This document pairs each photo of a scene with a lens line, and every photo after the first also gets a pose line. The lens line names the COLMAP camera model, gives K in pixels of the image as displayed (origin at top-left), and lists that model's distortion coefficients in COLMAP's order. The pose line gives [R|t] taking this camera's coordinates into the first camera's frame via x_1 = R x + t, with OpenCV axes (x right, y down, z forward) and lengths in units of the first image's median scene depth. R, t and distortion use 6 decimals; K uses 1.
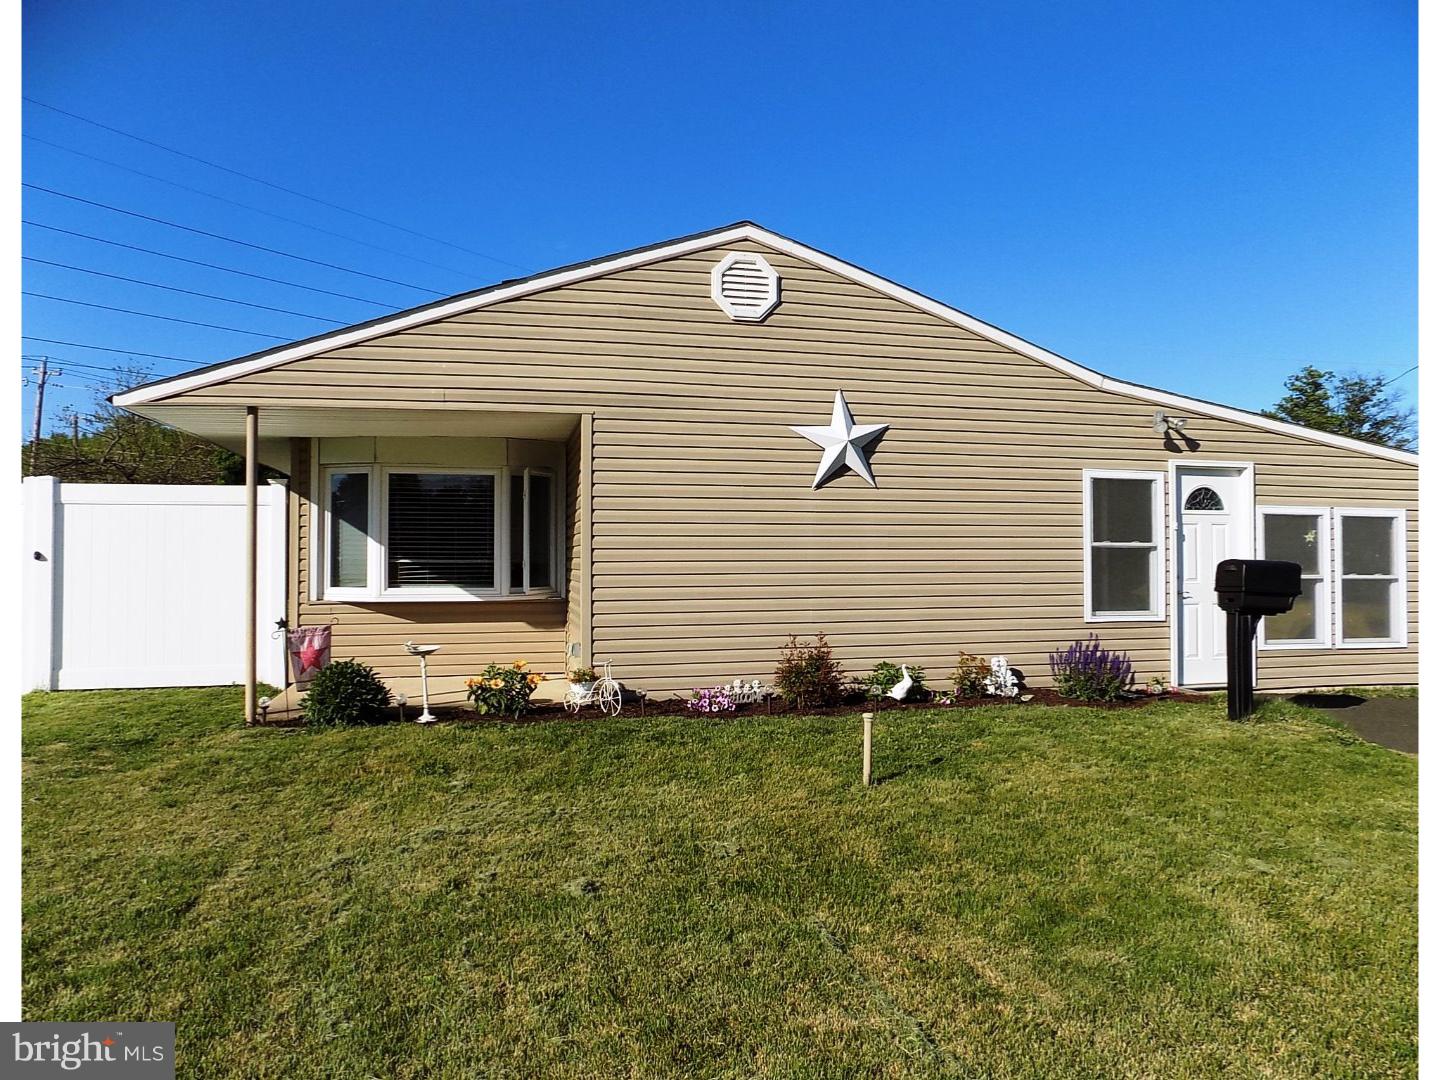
lens RADIAL K [[976.9, 0, 721.6], [0, 976.9, 538.2], [0, 0, 1]] dist [-0.058487, 0.050655]
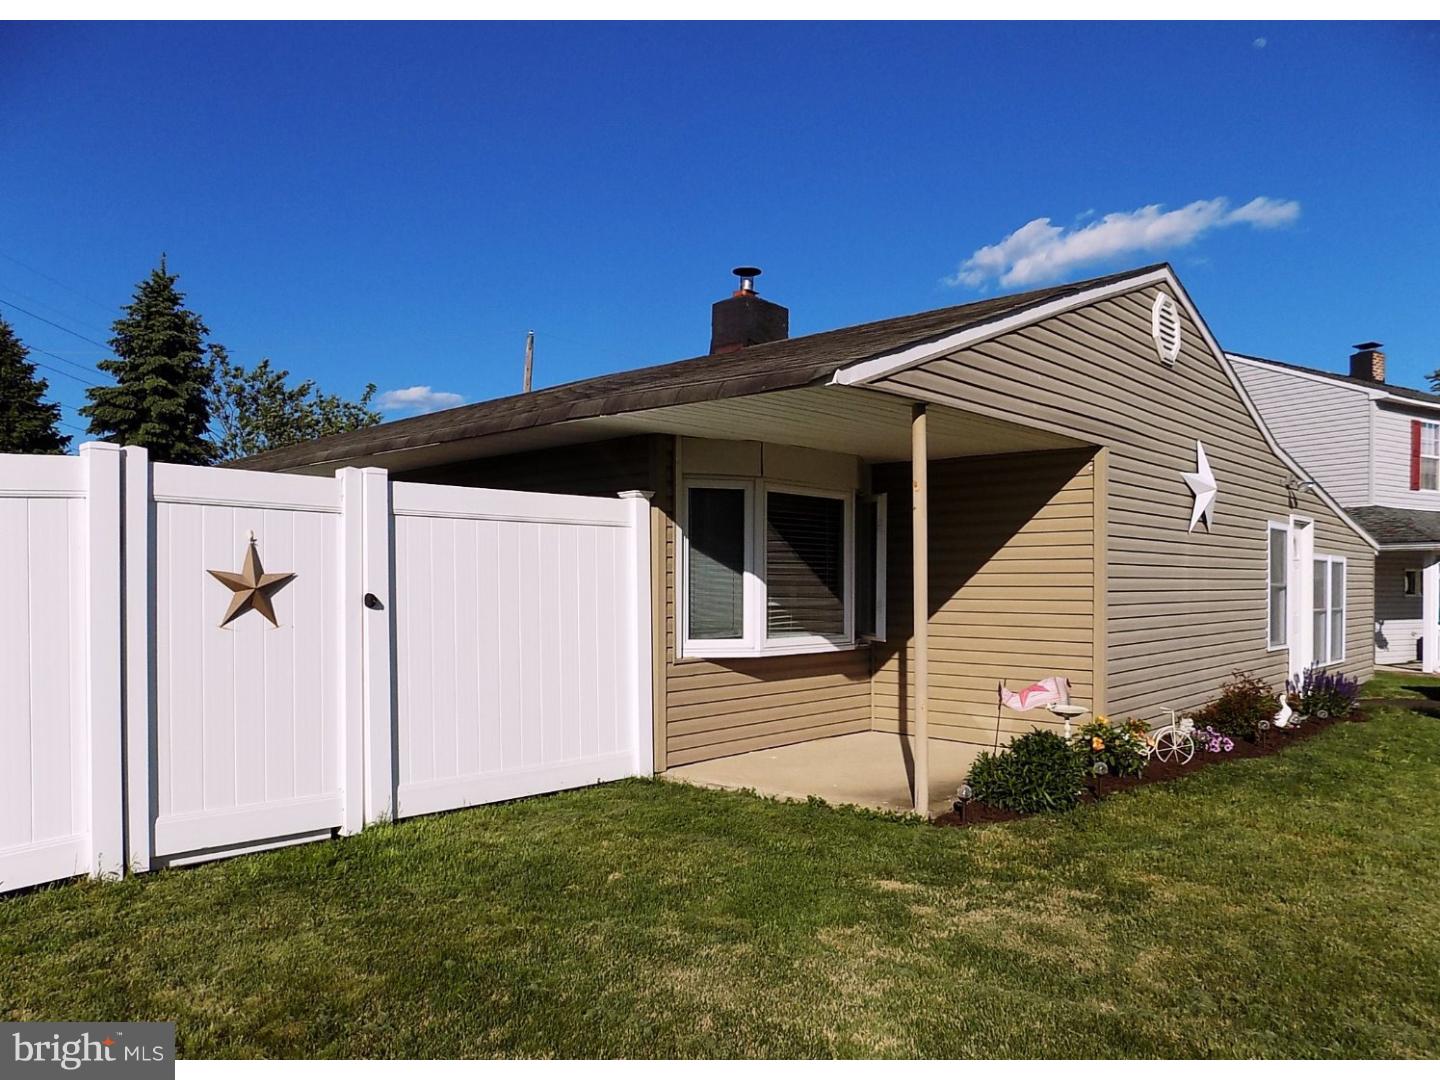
lens RADIAL K [[976.9, 0, 719.9], [0, 976.9, 546.3], [0, 0, 1]] dist [-0.058487, 0.050655]
pose [[0.851150, 0.022461, 0.524442, -0.788489], [-0.008394, 0.999539, -0.029185, 0.000624], [-0.524856, 0.020439, 0.850946, 0.349827]]
